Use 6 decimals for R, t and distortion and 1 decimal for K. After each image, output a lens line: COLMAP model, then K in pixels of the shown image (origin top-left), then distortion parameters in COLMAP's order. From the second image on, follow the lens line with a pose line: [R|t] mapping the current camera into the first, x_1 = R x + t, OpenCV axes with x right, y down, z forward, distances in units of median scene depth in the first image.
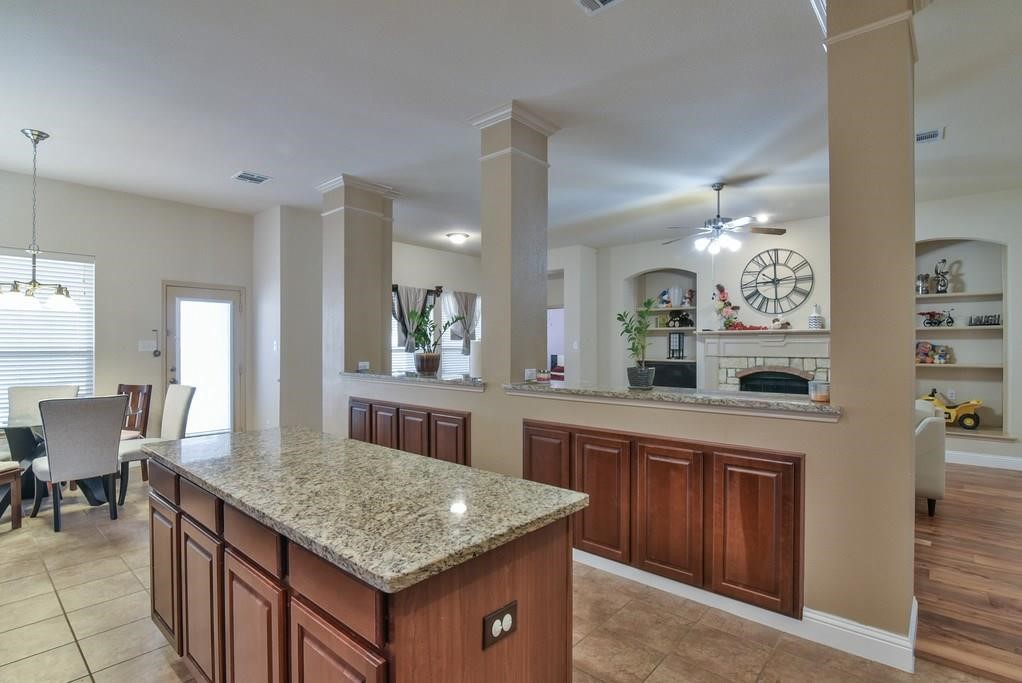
lens RADIAL K [[494.3, 0, 508.5], [0, 494.3, 344.5], [0, 0, 1]] dist [-0.017646, 0.000684]
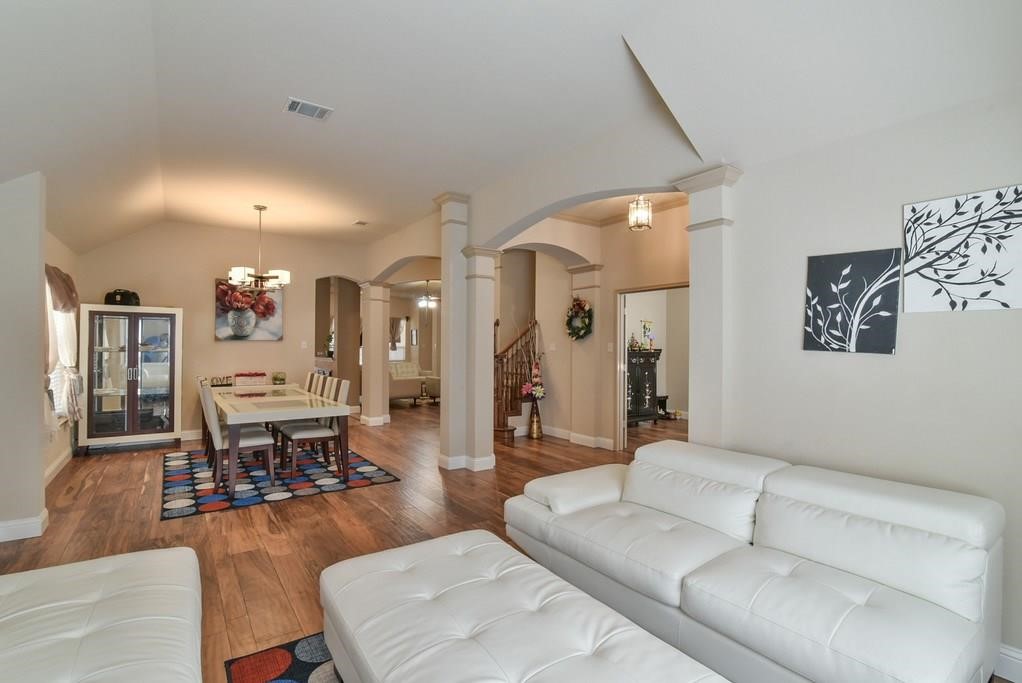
lens RADIAL K [[469.1, 0, 511.0], [0, 469.1, 341.5], [0, 0, 1]] dist [-0.022660, 0.000073]
pose [[0.974341, 0.001493, -0.225074, 1.042499], [-0.003321, 0.999964, -0.007744, -0.000768], [0.225054, 0.008293, 0.974311, -0.895981]]
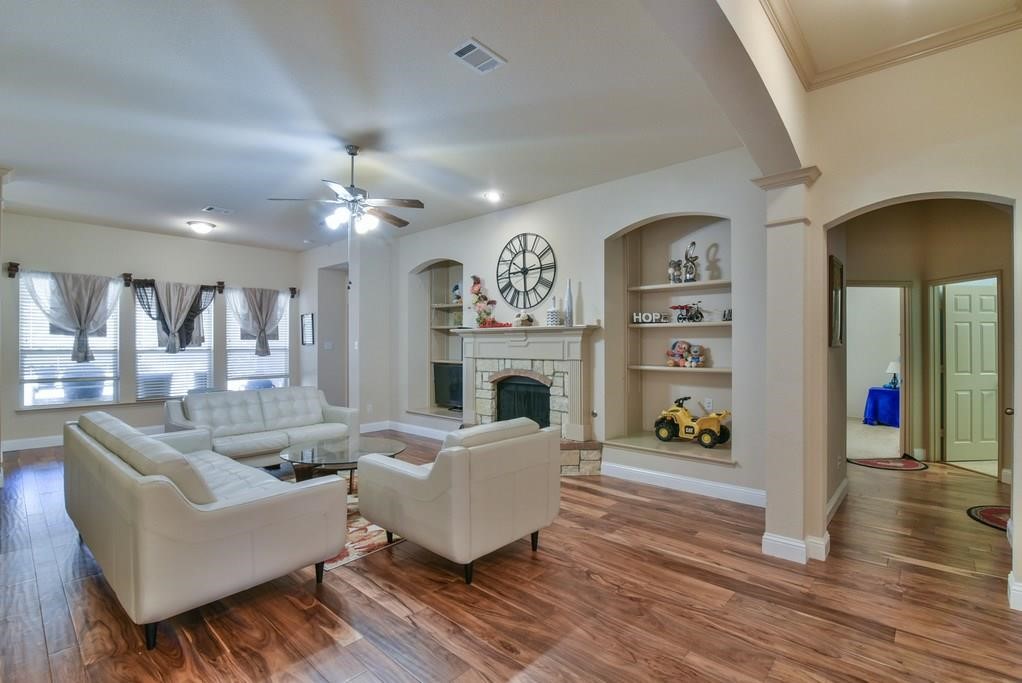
lens RADIAL K [[469.1, 0, 511.0], [0, 469.1, 341.5], [0, 0, 1]] dist [-0.022660, 0.000073]
pose [[0.999909, -0.001127, -0.013438, 0.538101], [0.001043, 0.999980, -0.006259, 0.000305], [0.013444, 0.006245, 0.999890, 0.180458]]
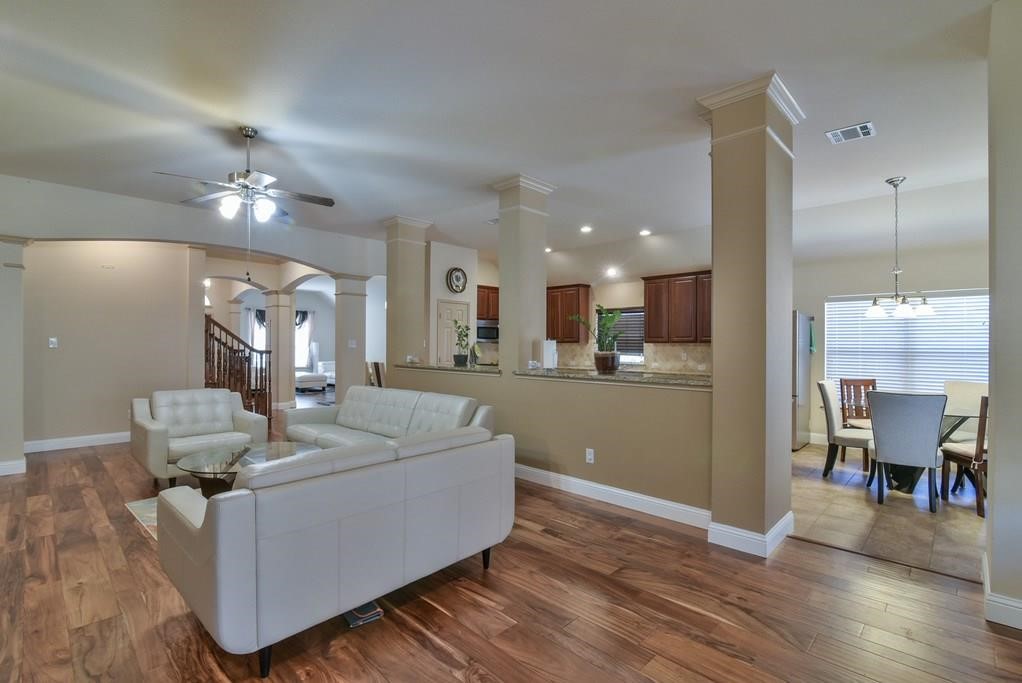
lens RADIAL K [[473.9, 0, 507.8], [0, 473.9, 345.2], [0, 0, 1]] dist [-0.016184, -0.000060]
pose [[-0.998799, -0.003537, 0.048872, -0.004407], [-0.003364, 0.999988, 0.003623, 0.001074], [-0.048884, 0.003454, -0.998798, 1.311249]]
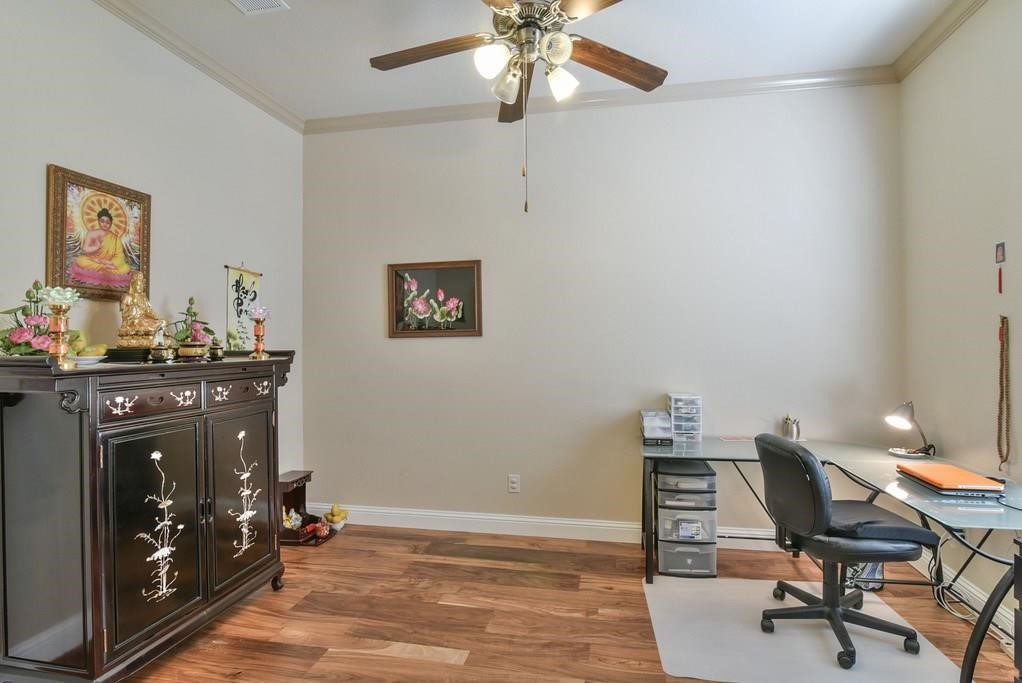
lens RADIAL K [[494.3, 0, 508.5], [0, 494.3, 344.5], [0, 0, 1]] dist [-0.017646, 0.000684]
pose [[0.872846, -0.007582, 0.487938, 1.106202], [0.006611, 0.999971, 0.003712, 0.002461], [-0.487952, -0.000014, 0.872871, -0.068727]]
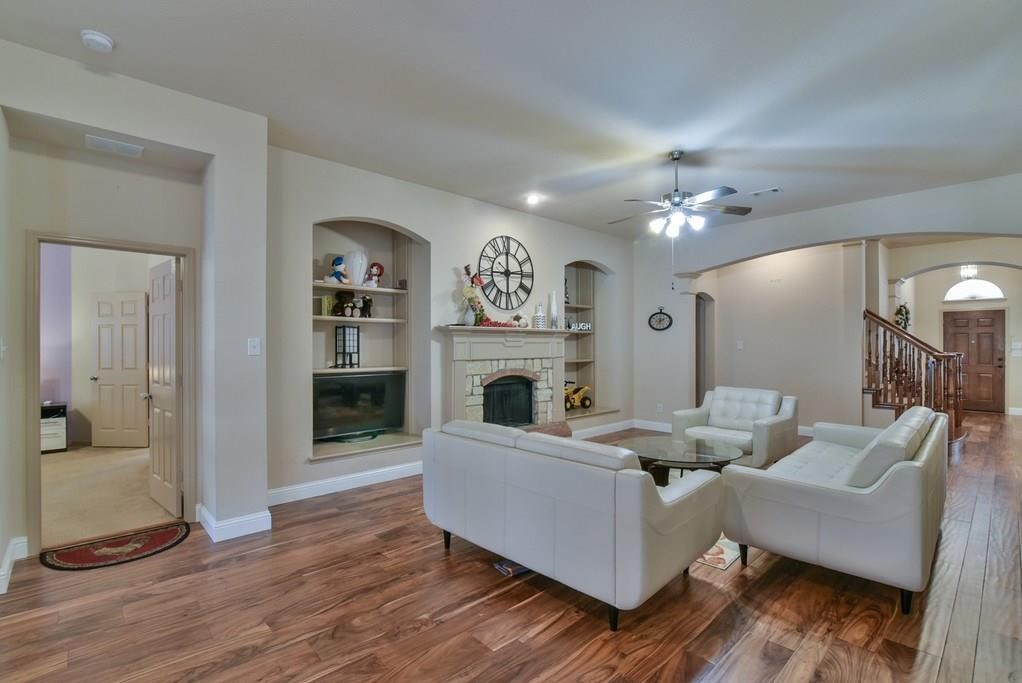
lens RADIAL K [[473.9, 0, 507.8], [0, 473.9, 345.2], [0, 0, 1]] dist [-0.016184, -0.000060]
pose [[0.102061, -0.002772, 0.994774, -0.308337], [0.000462, 0.999996, 0.002739, -0.001170], [-0.994778, 0.000180, 0.102062, 0.925807]]
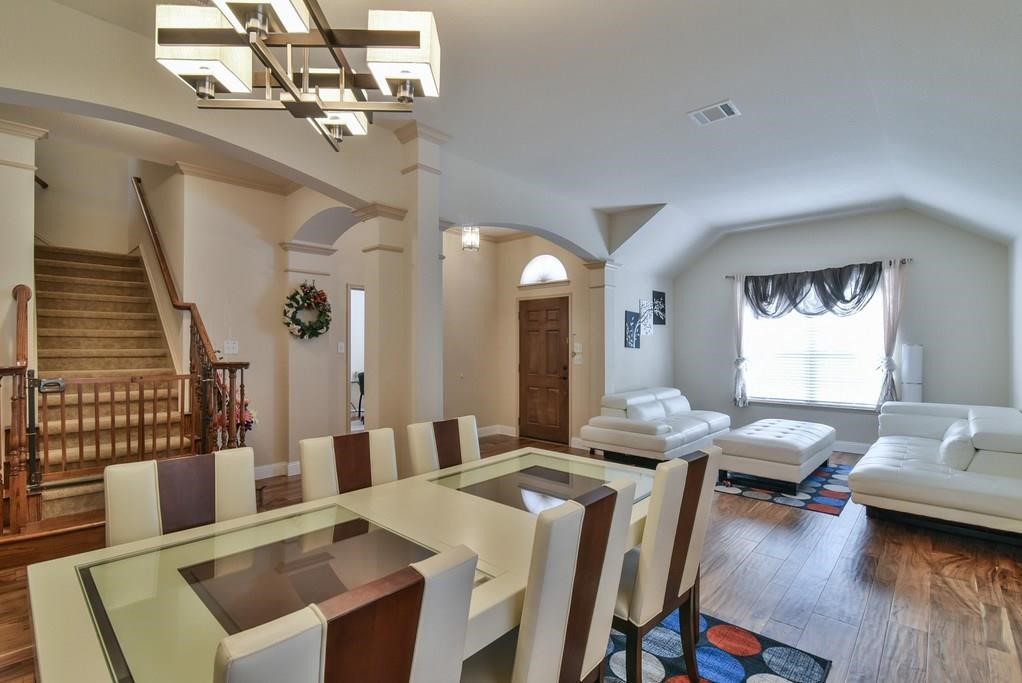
lens RADIAL K [[469.1, 0, 511.0], [0, 469.1, 341.5], [0, 0, 1]] dist [-0.022660, 0.000073]
pose [[0.019589, 0.003352, 0.999803, 0.228612], [-0.002103, 0.999992, -0.003311, -0.005600], [-0.999806, -0.002038, 0.019595, -0.270404]]
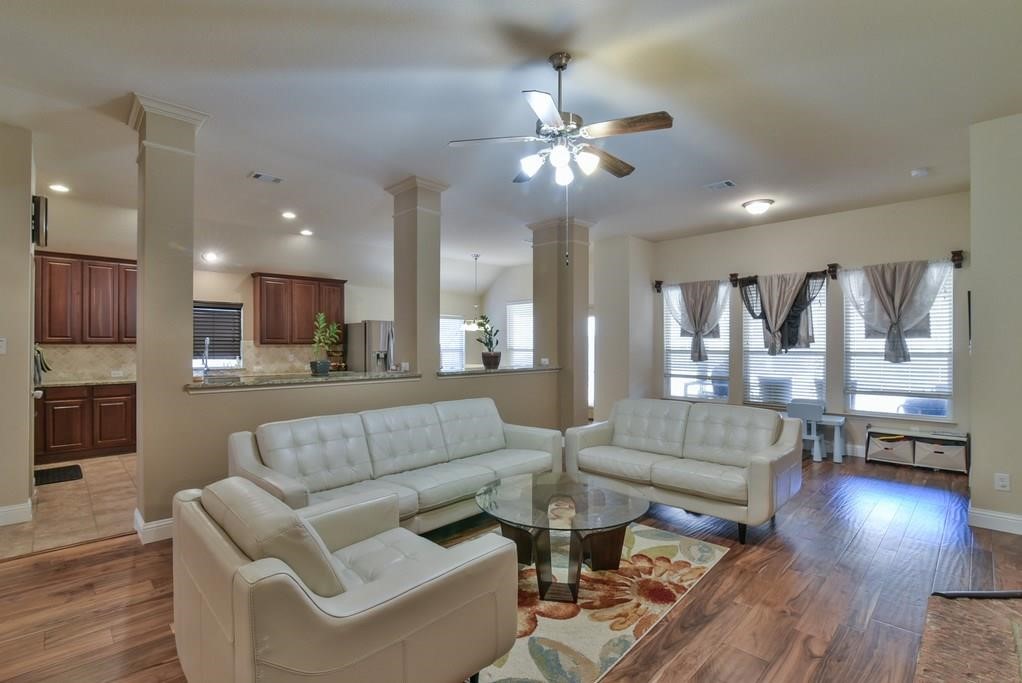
lens RADIAL K [[473.9, 0, 507.8], [0, 473.9, 345.2], [0, 0, 1]] dist [-0.016184, -0.000060]
pose [[-0.073875, -0.002127, -0.997265, 0.742311], [-0.001289, 0.999997, -0.002038, 0.001938], [0.997267, 0.001135, -0.073878, 0.756294]]
